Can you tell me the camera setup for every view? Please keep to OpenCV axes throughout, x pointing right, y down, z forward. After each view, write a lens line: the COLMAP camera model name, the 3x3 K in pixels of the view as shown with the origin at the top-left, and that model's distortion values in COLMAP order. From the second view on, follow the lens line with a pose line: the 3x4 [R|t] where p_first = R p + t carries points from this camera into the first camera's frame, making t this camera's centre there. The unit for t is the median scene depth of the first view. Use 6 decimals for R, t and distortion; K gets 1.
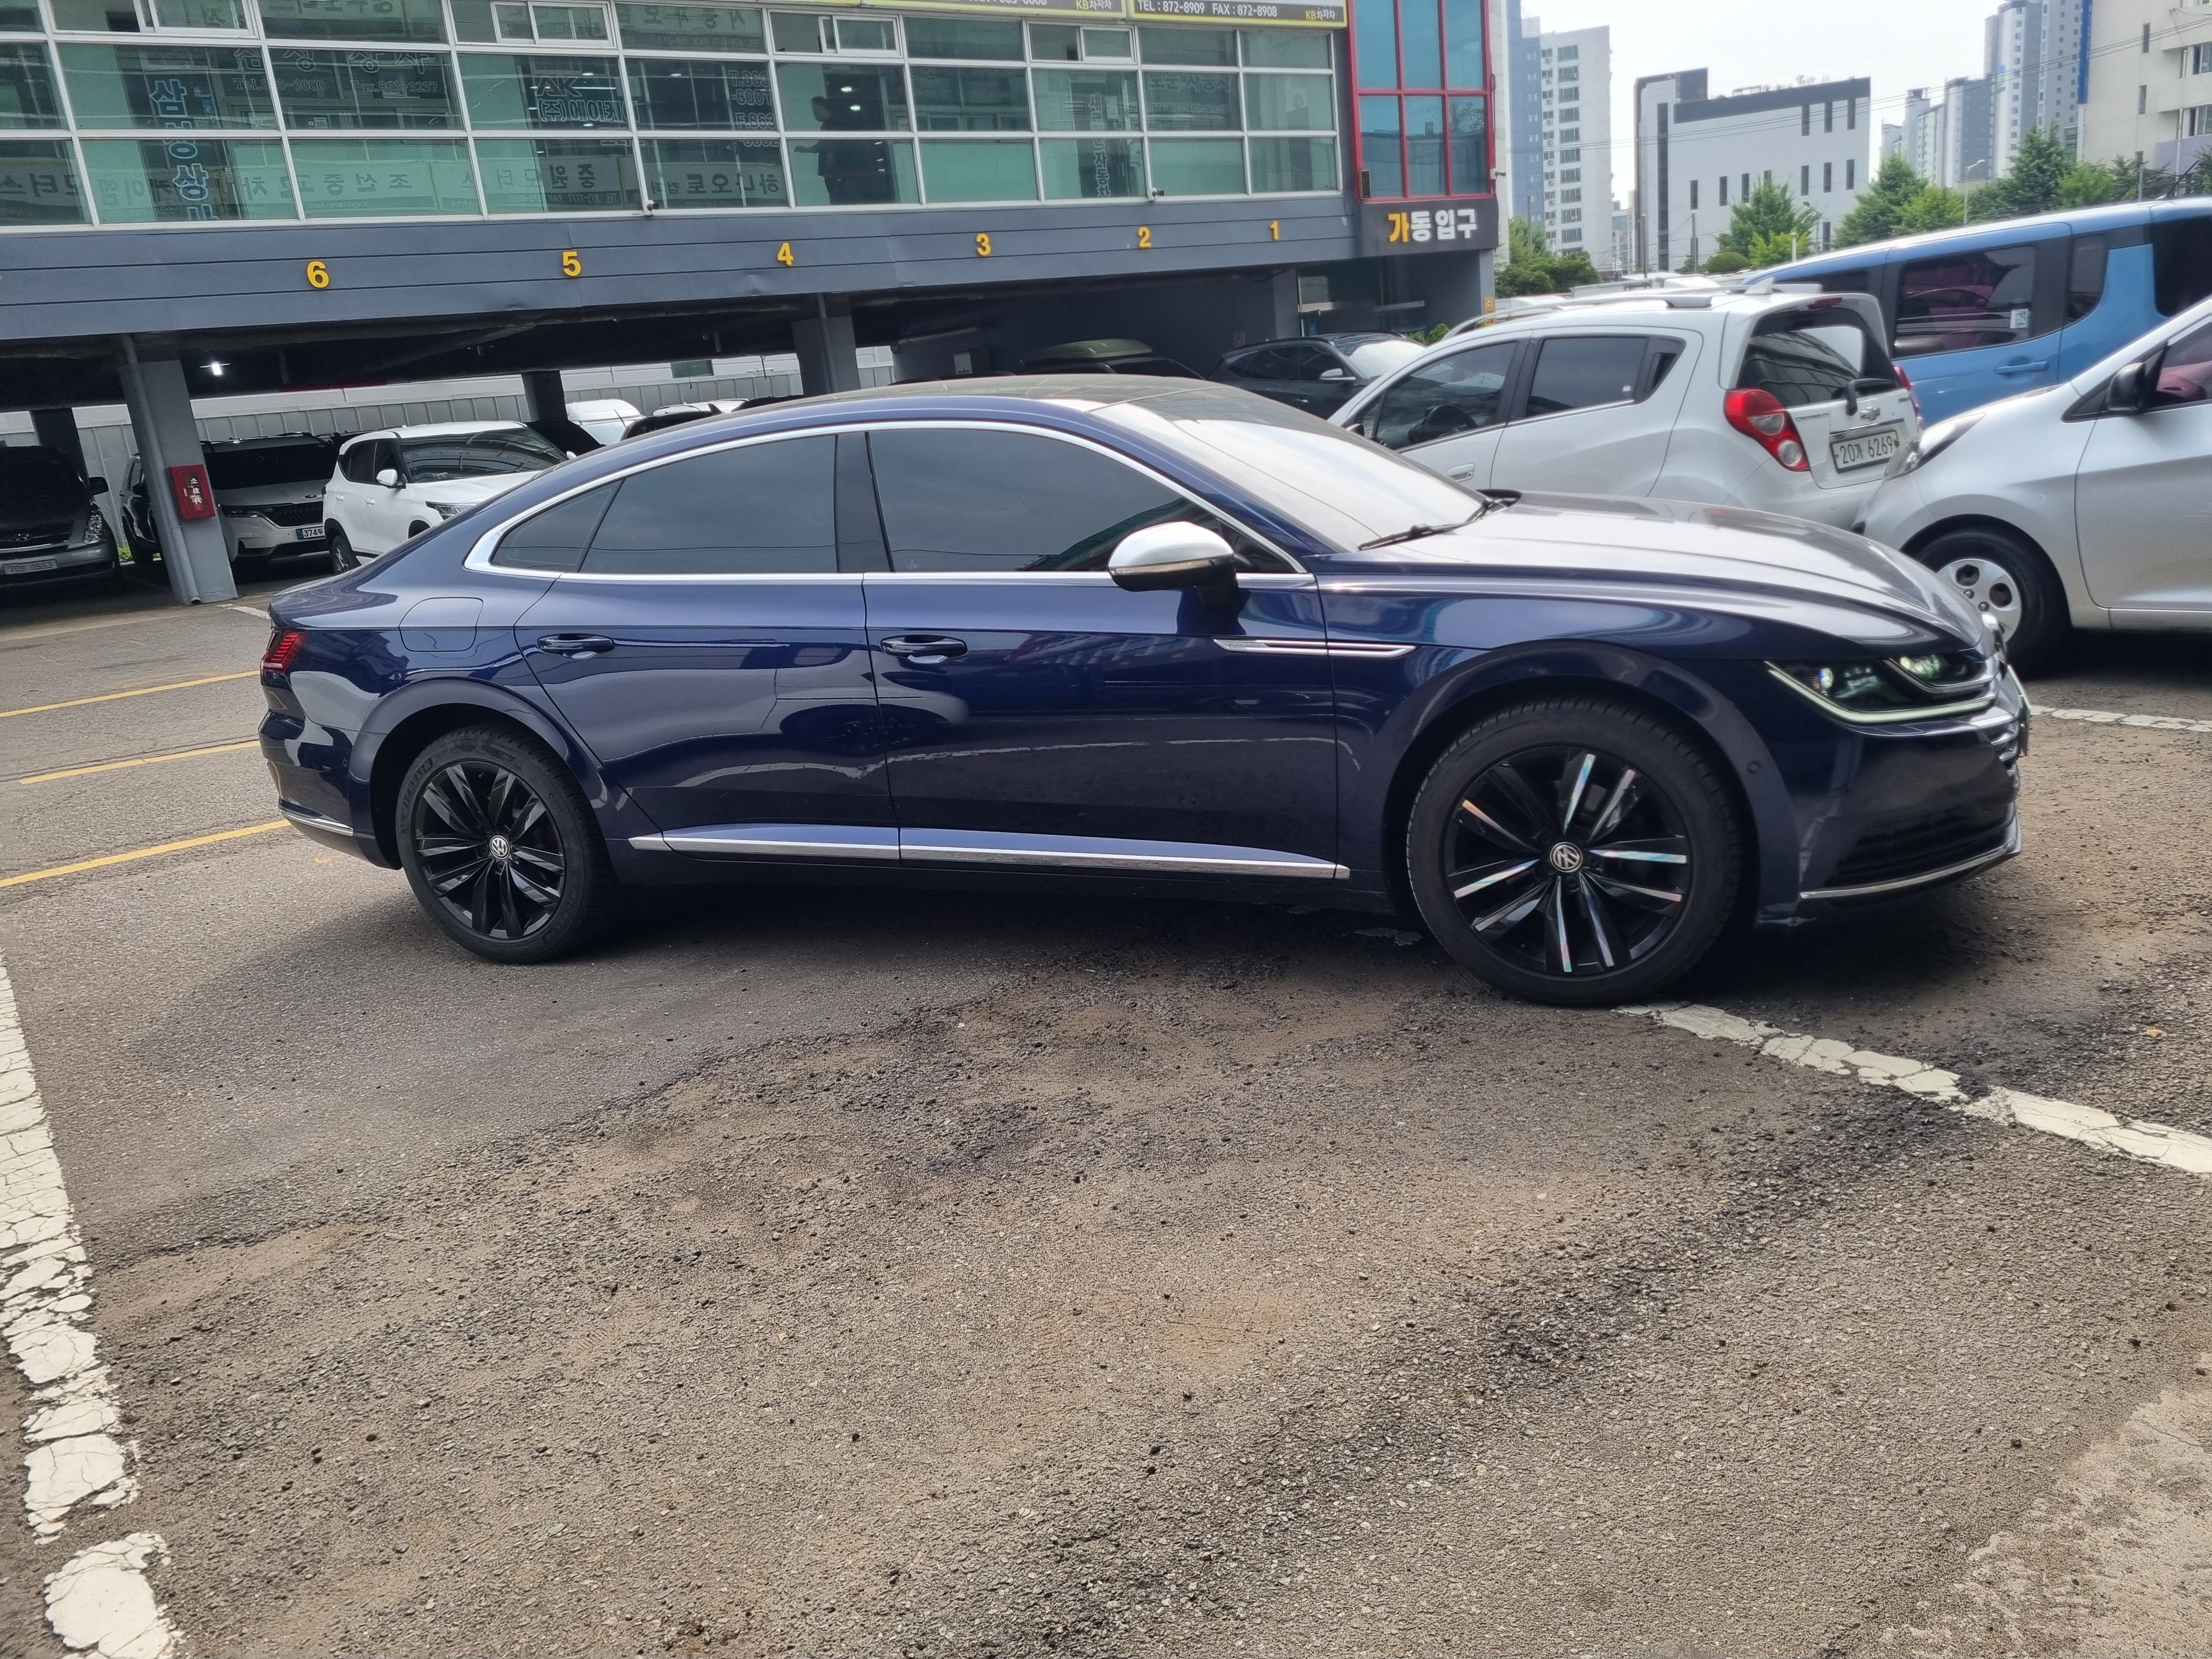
lens RADIAL K [[1666.3, 0, 1110.0], [0, 1666.3, 810.7], [0, 0, 1]] dist [0.072254, -0.064762]
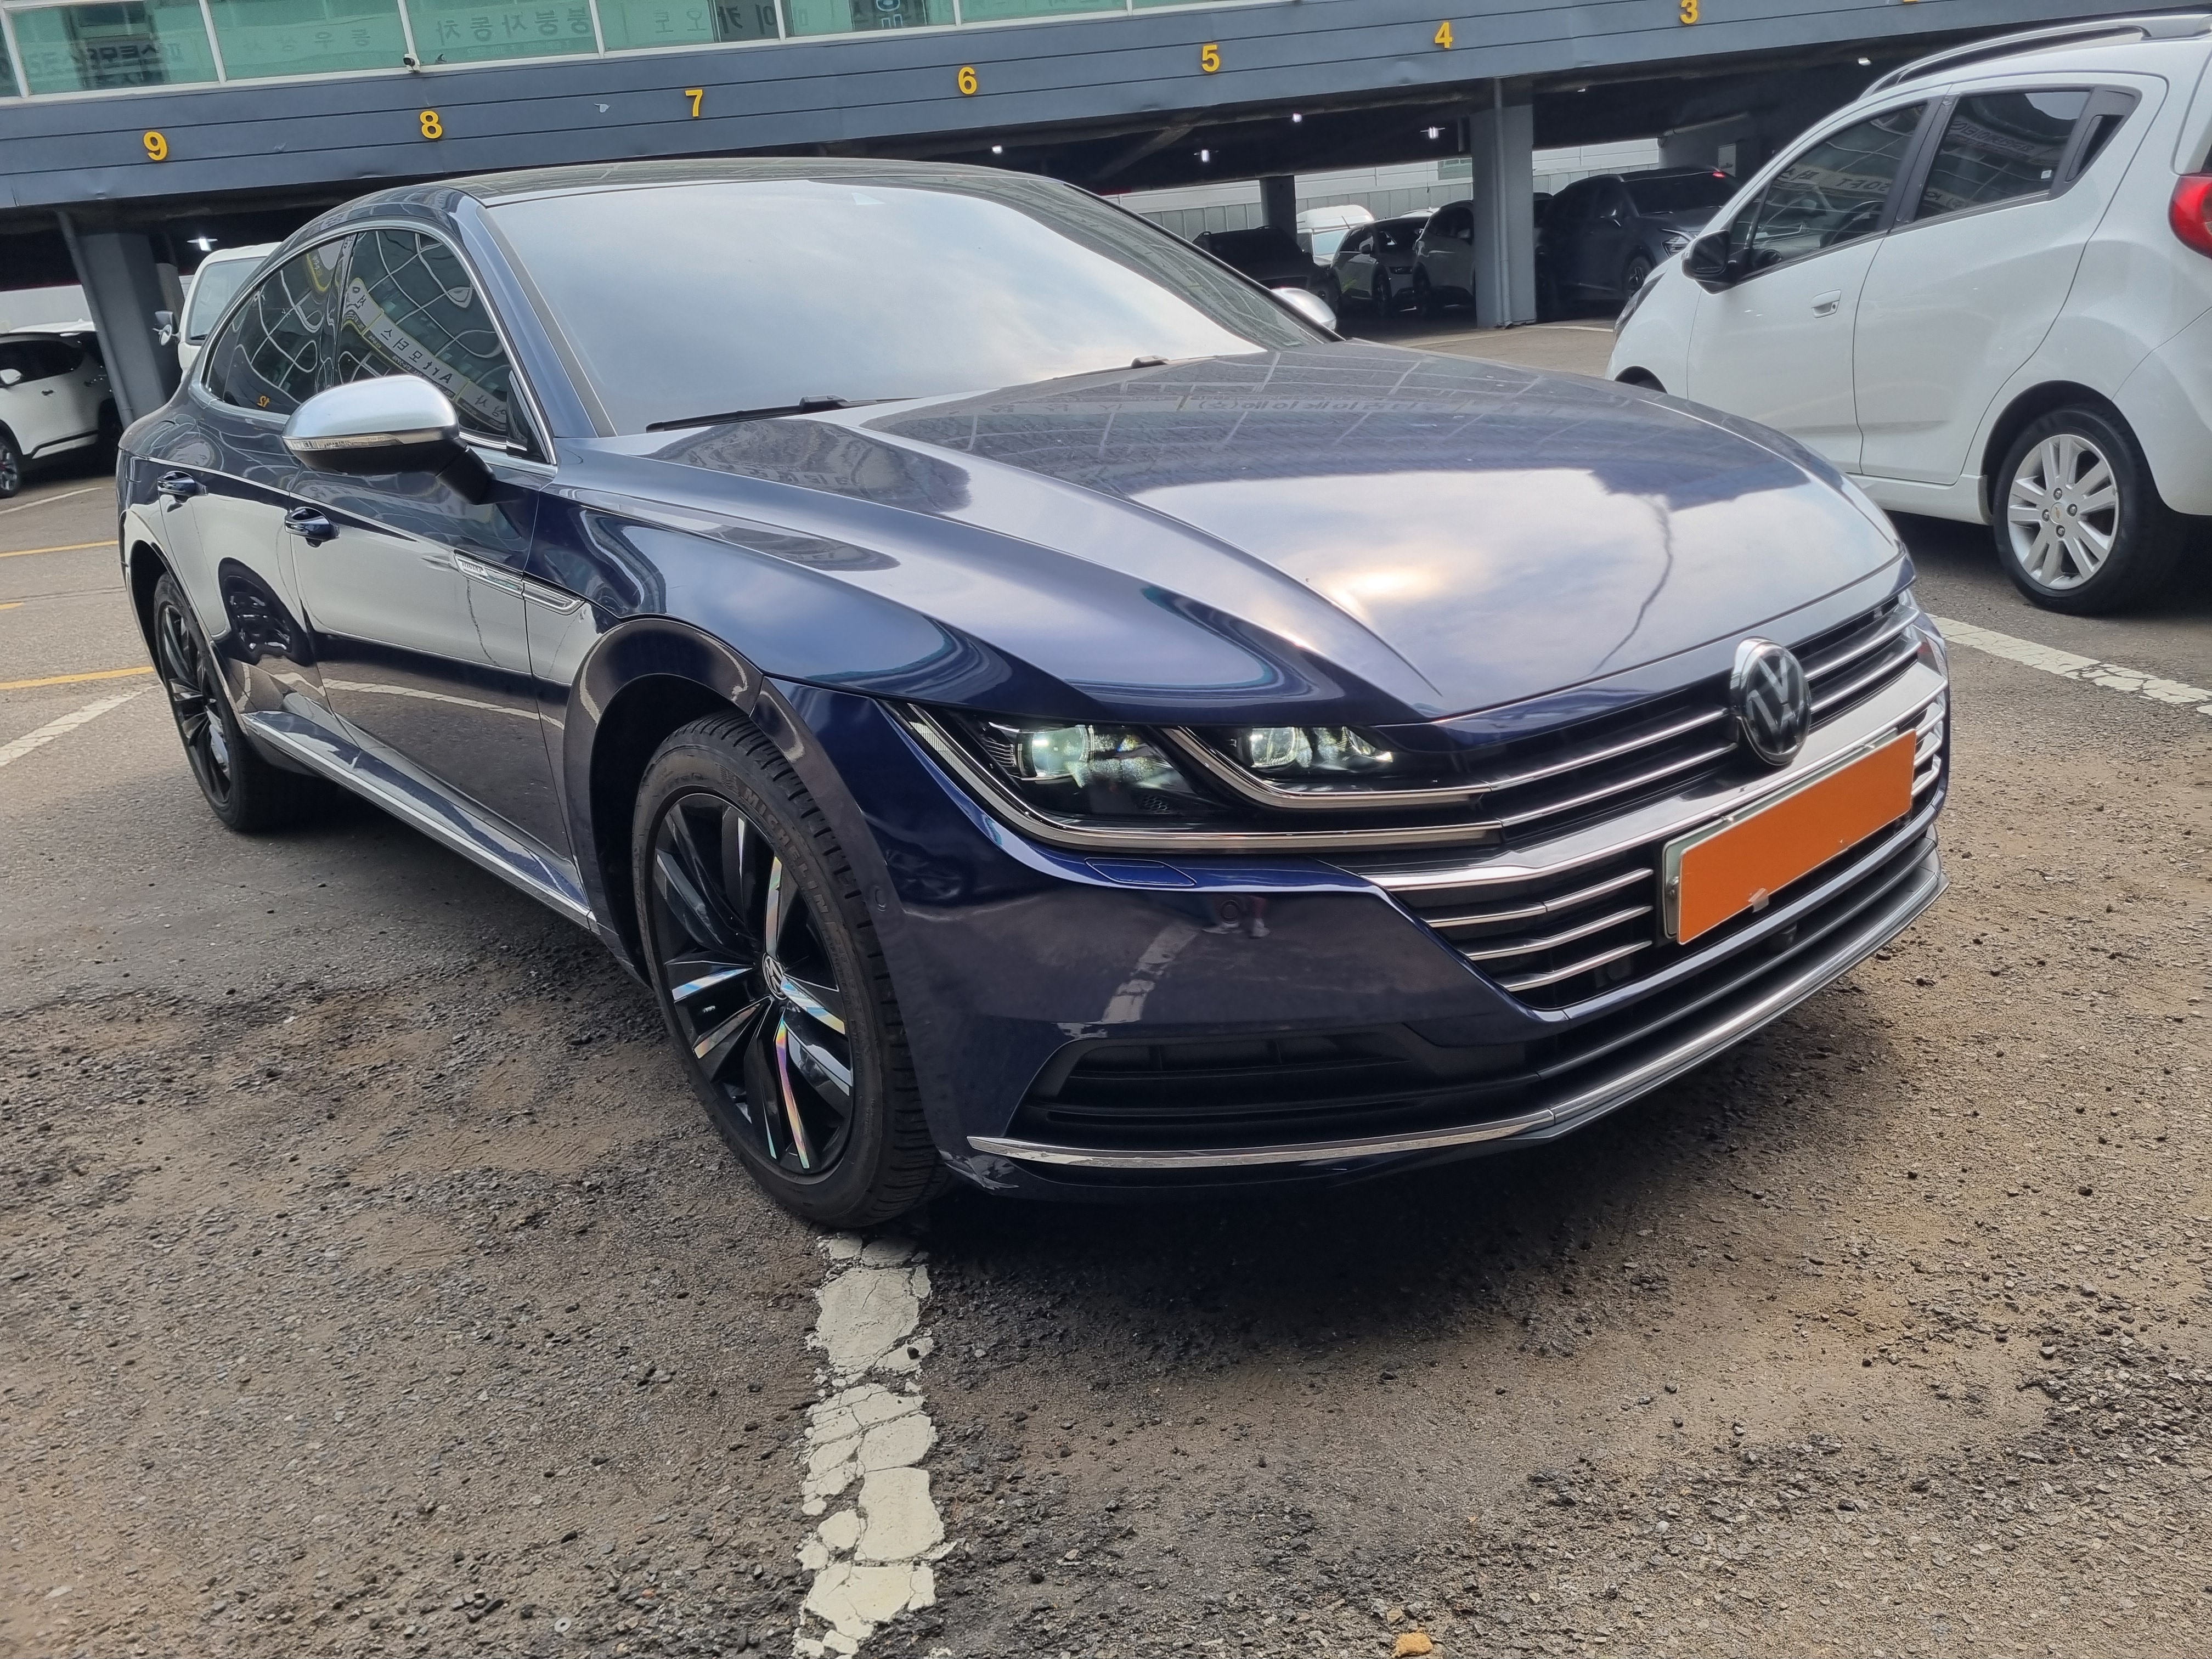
lens RADIAL K [[1666.3, 0, 1110.0], [0, 1666.3, 810.7], [0, 0, 1]] dist [0.072254, -0.064762]
pose [[0.890524, 0.153068, -0.428412, 0.314287], [-0.107189, 0.985782, 0.129403, -0.060714], [0.442128, -0.069316, 0.894270, 0.260063]]
